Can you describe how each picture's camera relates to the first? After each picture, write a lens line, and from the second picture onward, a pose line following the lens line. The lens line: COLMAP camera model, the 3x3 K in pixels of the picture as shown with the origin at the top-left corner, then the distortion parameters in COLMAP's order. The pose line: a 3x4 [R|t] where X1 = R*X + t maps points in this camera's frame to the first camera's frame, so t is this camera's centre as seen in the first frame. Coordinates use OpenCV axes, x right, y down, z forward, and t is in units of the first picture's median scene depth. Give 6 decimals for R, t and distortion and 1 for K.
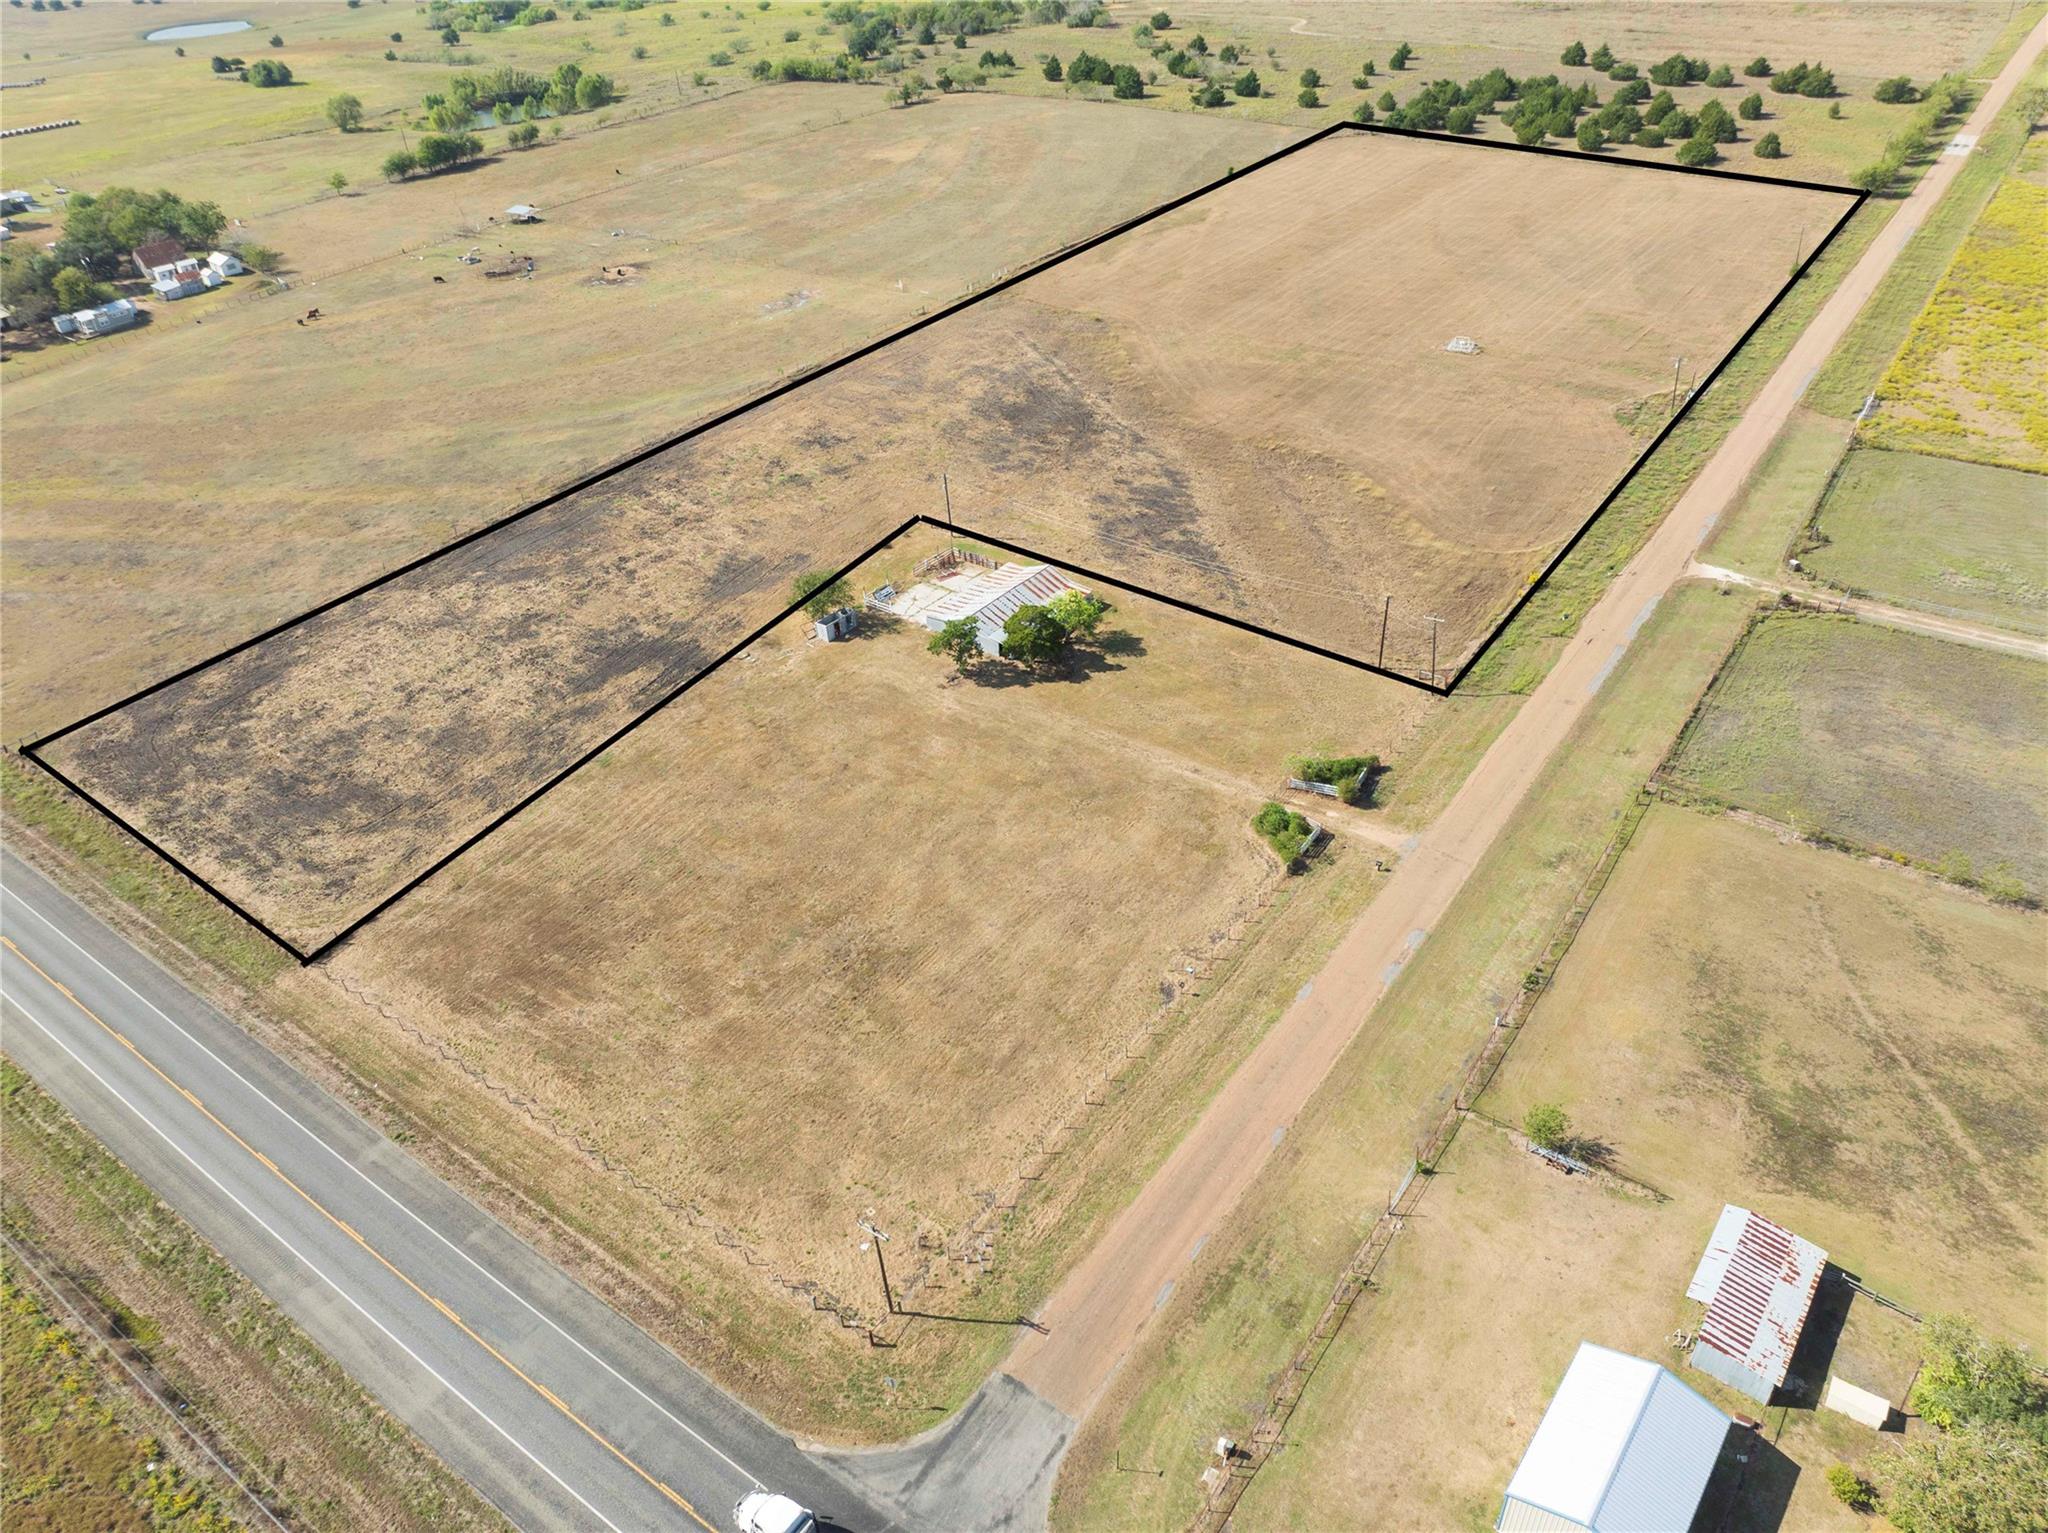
lens RADIAL K [[1442.0, 0, 1030.3], [0, 1442.0, 762.3], [0, 0, 1]] dist [-0.038138, 0.000821]
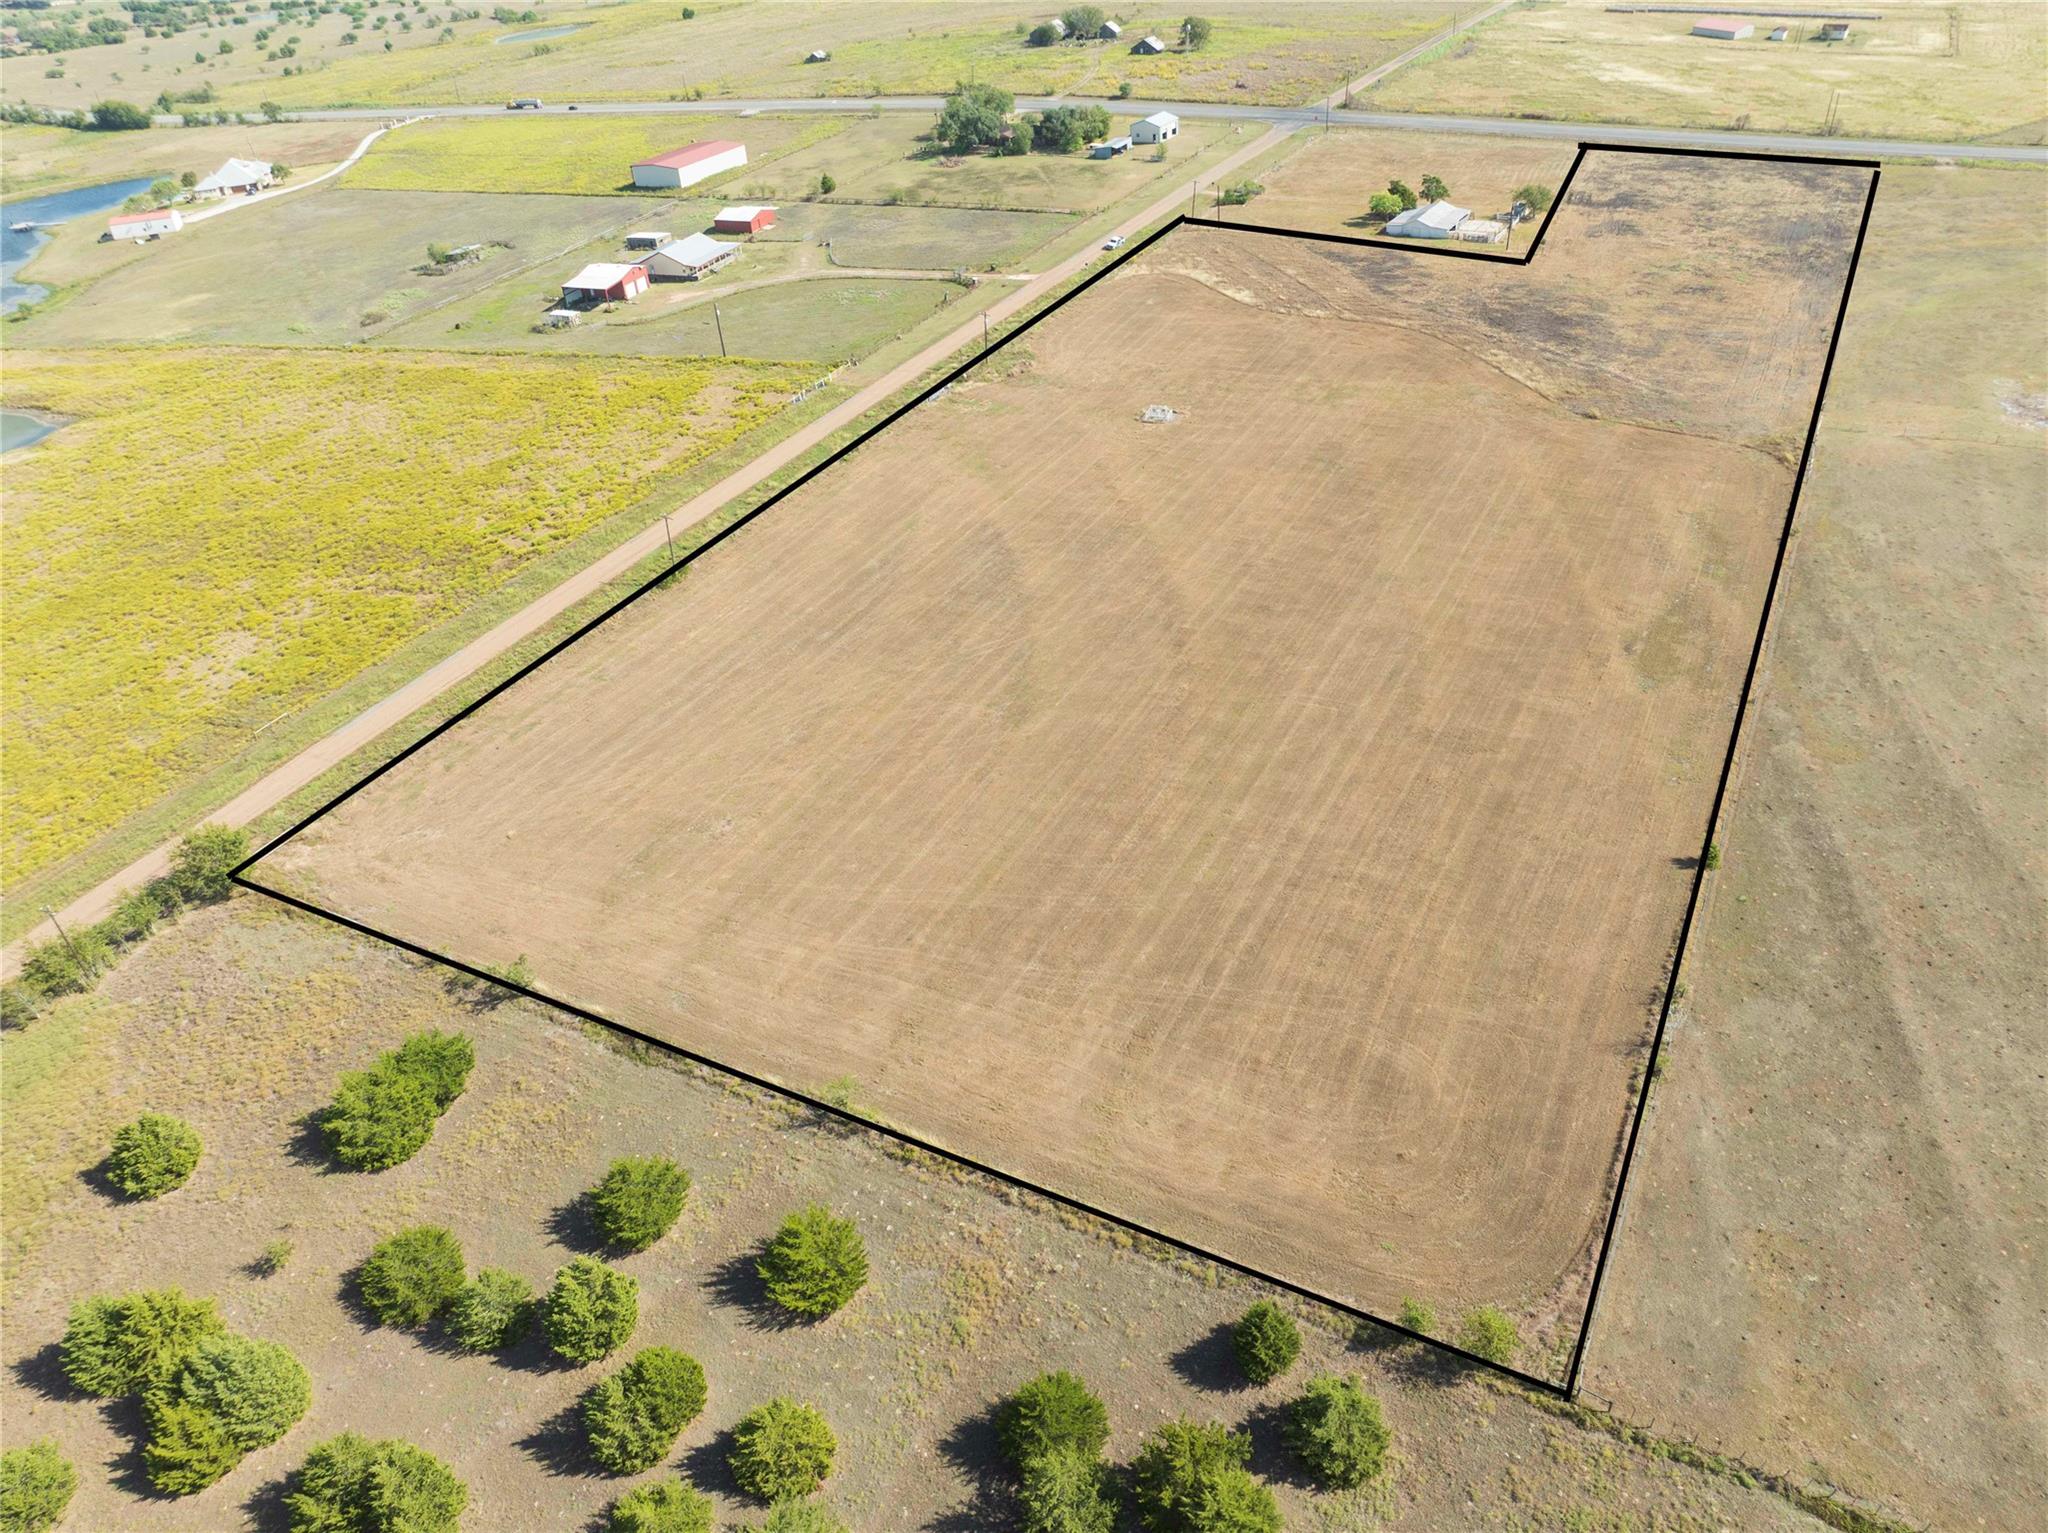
lens RADIAL K [[1442.4, 0, 1034.7], [0, 1442.4, 763.6], [0, 0, 1]] dist [-0.038127, -0.001372]
pose [[-0.984901, 0.168270, -0.040691, 0.636126], [0.019621, 0.342025, 0.939486, -1.516670], [0.172005, 0.924502, -0.340162, 2.108922]]
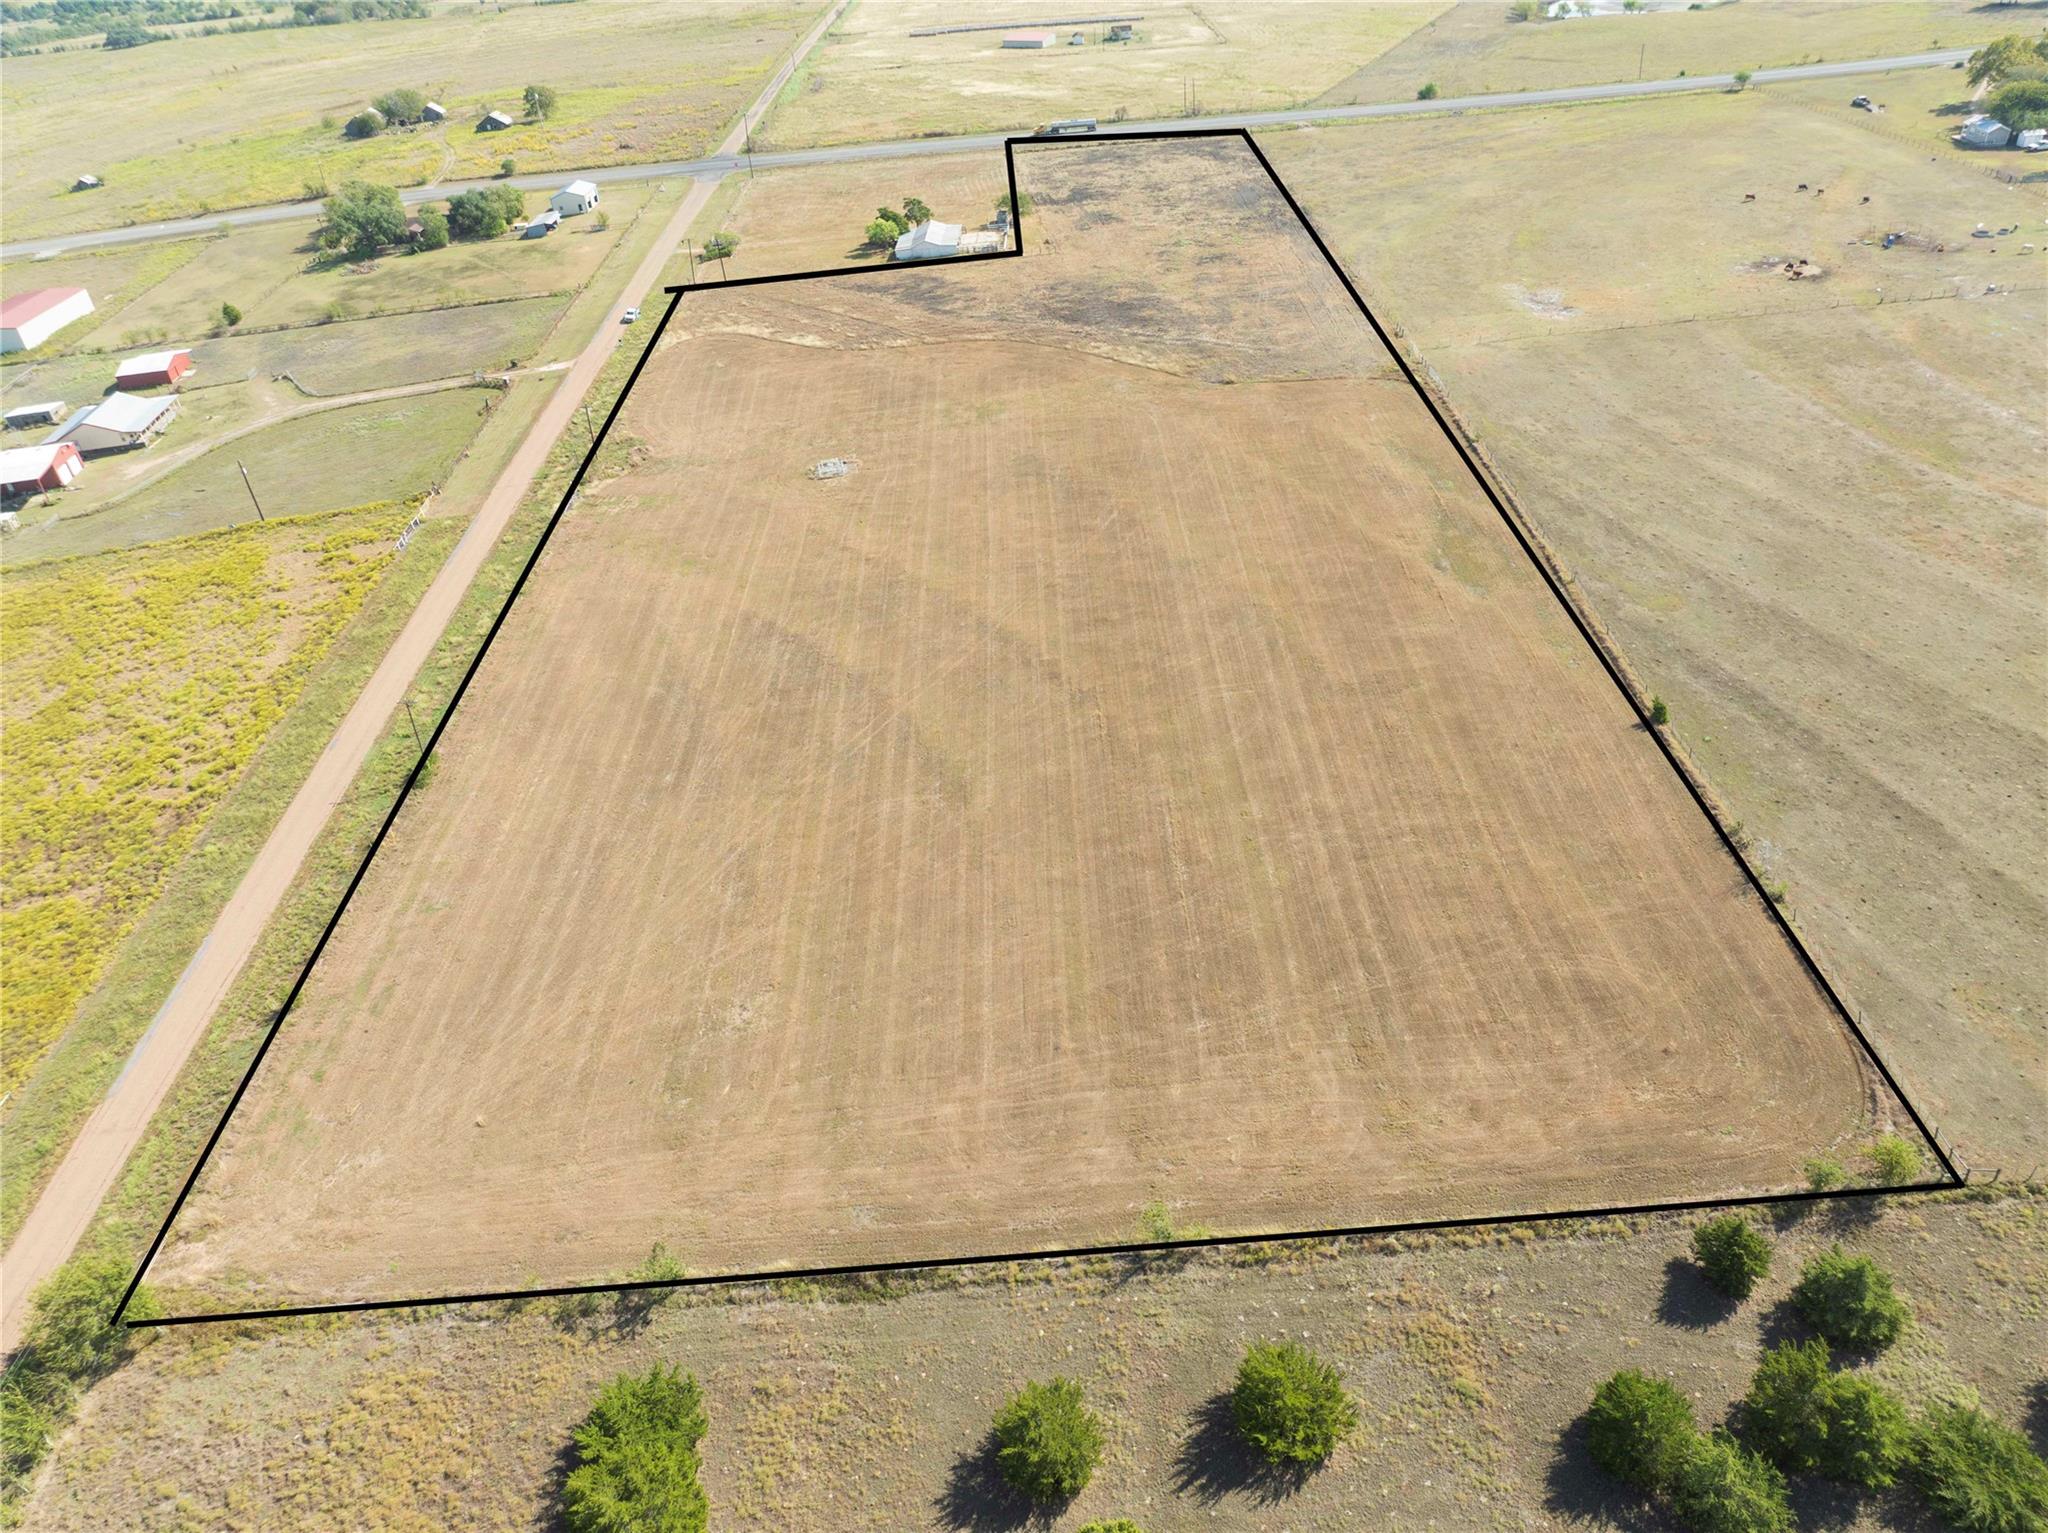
lens RADIAL K [[1442.0, 0, 1030.3], [0, 1442.0, 762.3], [0, 0, 1]] dist [-0.038138, 0.000821]
pose [[-0.791685, 0.441029, -0.422763, 0.917319], [-0.242139, 0.408807, 0.879912, -1.428377], [0.560895, 0.798981, -0.216856, 1.961430]]
